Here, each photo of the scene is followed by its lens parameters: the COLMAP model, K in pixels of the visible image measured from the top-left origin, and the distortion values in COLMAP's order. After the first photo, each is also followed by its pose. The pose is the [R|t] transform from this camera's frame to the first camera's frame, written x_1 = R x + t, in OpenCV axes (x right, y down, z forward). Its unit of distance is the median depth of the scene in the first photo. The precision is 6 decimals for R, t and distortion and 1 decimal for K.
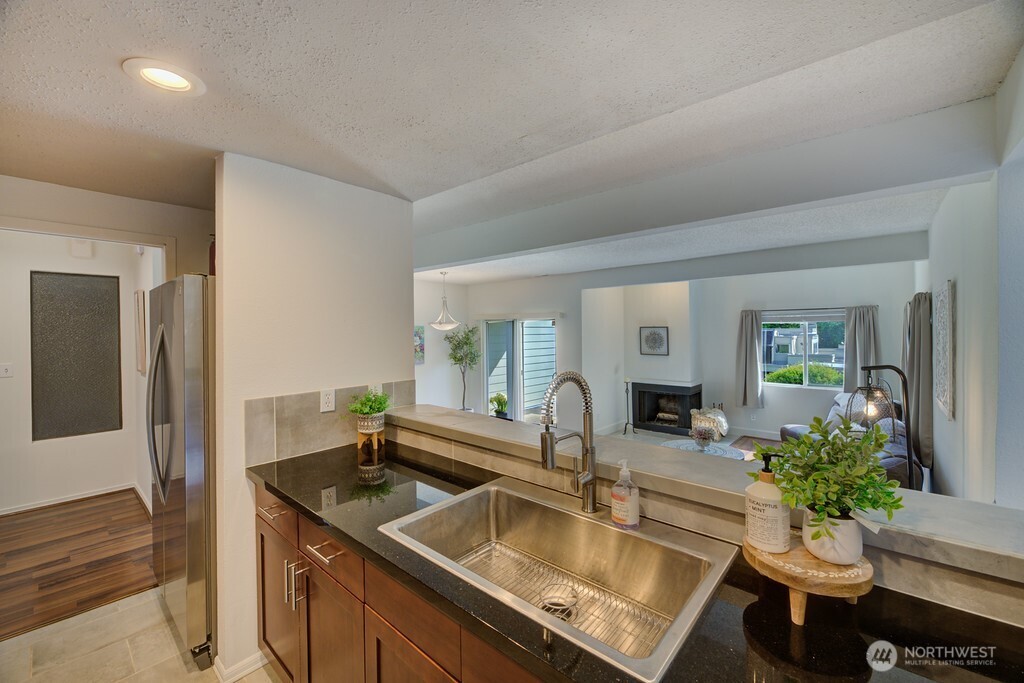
lens RADIAL K [[411.6, 0, 520.2], [0, 411.6, 334.9], [0, 0, 1]] dist [-0.001802, -0.001631]
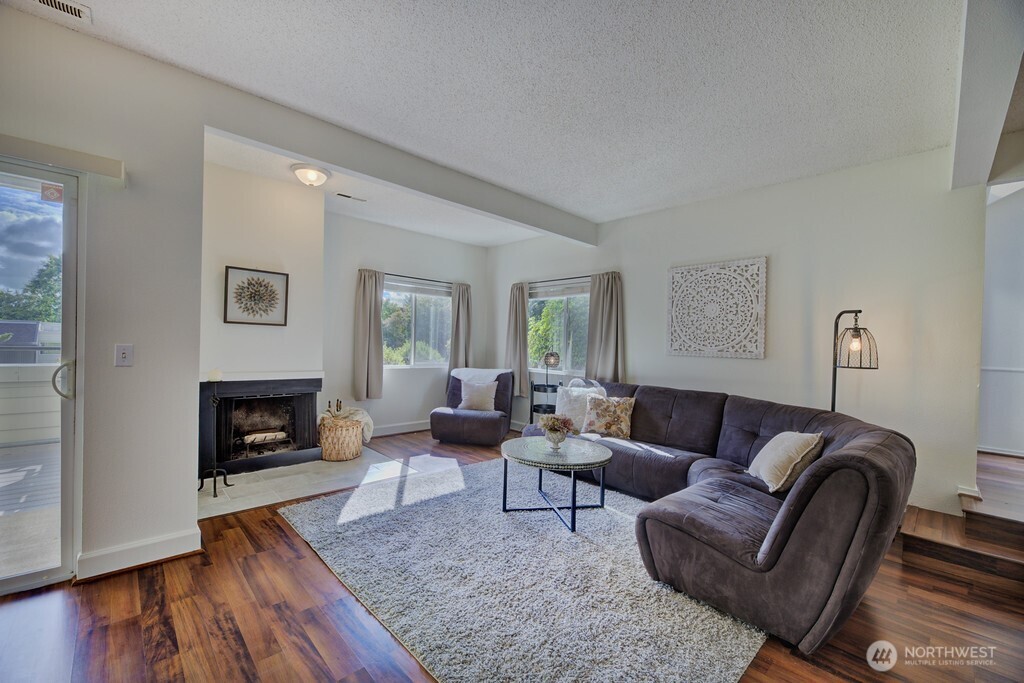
lens RADIAL K [[423.3, 0, 511.2], [0, 423.3, 346.8], [0, 0, 1]] dist [-0.000556, -0.000092]
pose [[0.095118, 0.002369, 0.995463, -0.659639], [-0.024694, 0.999695, -0.000020, 0.259027], [-0.995160, -0.024580, 0.095147, 2.356550]]
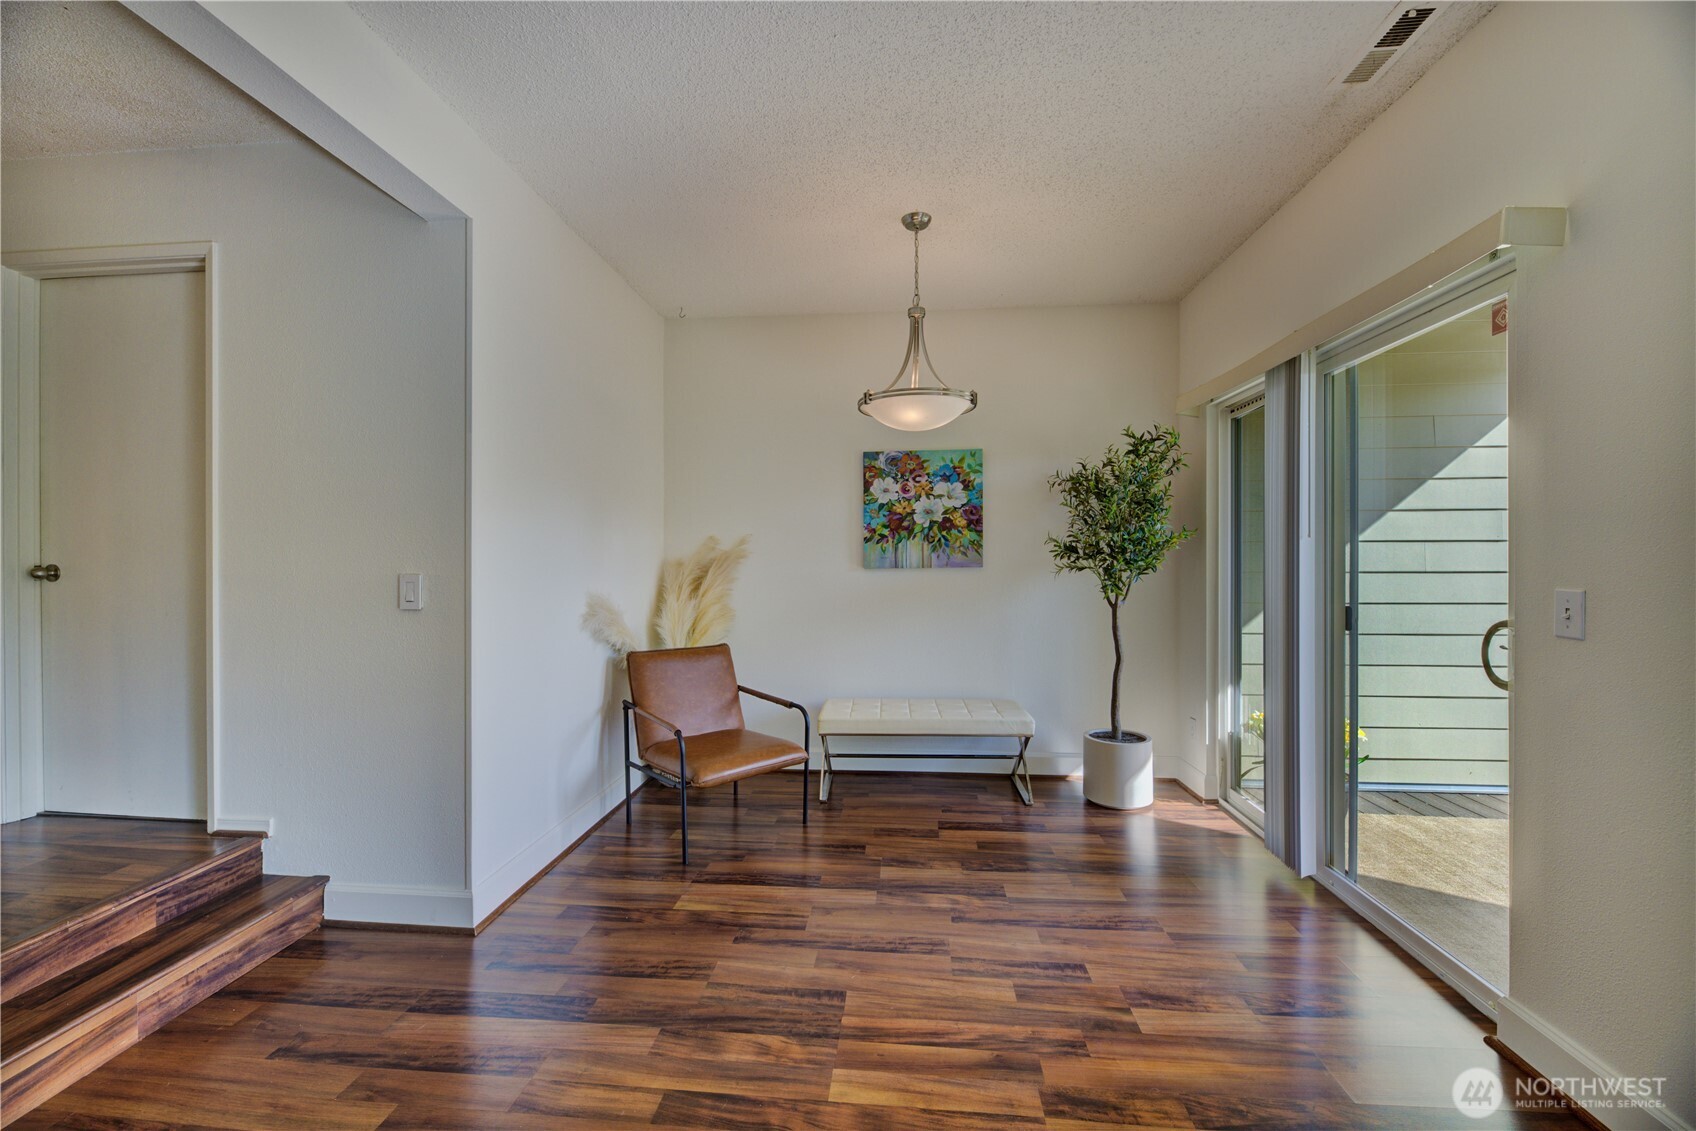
lens RADIAL K [[681.8, 0, 847.6], [0, 681.8, 554.1], [0, 0, 1]] dist [-0.001802, -0.001631]
pose [[0.586535, -0.004691, -0.809910, 0.509883], [-0.003198, 0.999962, -0.008108, 0.247650], [0.809918, 0.007346, 0.586498, 2.308197]]
